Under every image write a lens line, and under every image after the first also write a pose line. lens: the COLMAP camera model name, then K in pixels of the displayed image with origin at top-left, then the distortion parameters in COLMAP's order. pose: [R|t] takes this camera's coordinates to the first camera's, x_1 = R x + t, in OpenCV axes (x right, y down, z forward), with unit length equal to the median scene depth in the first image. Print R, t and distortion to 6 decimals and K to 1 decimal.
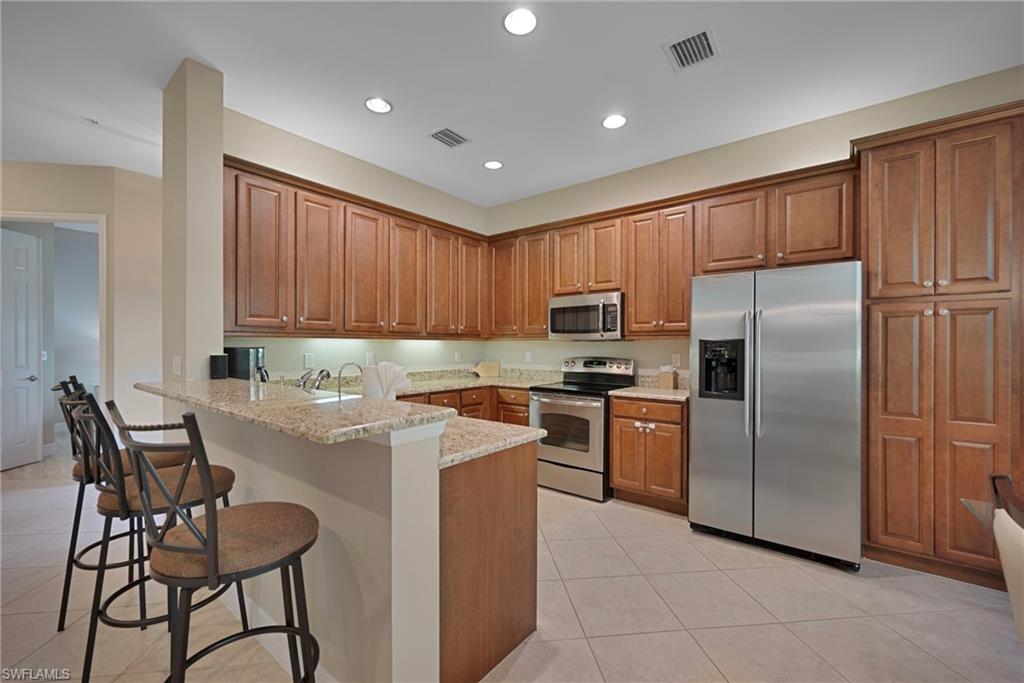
lens RADIAL K [[410.8, 0, 511.8], [0, 410.8, 351.3], [0, 0, 1]] dist [-0.004591, 0.000069]
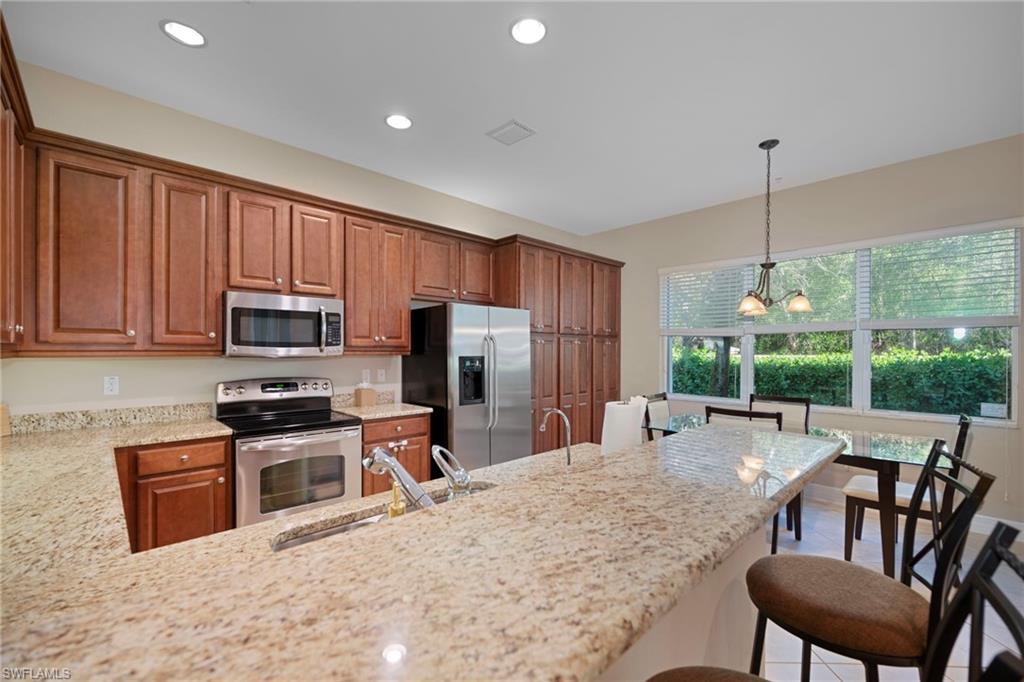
lens RADIAL K [[431.6, 0, 509.9], [0, 431.6, 347.6], [0, 0, 1]] dist [0.004960, 0.000137]
pose [[0.142279, -0.002822, 0.989823, -0.662075], [0.004220, 0.999989, 0.002245, -0.051586], [-0.989818, 0.003857, 0.142290, 0.593556]]
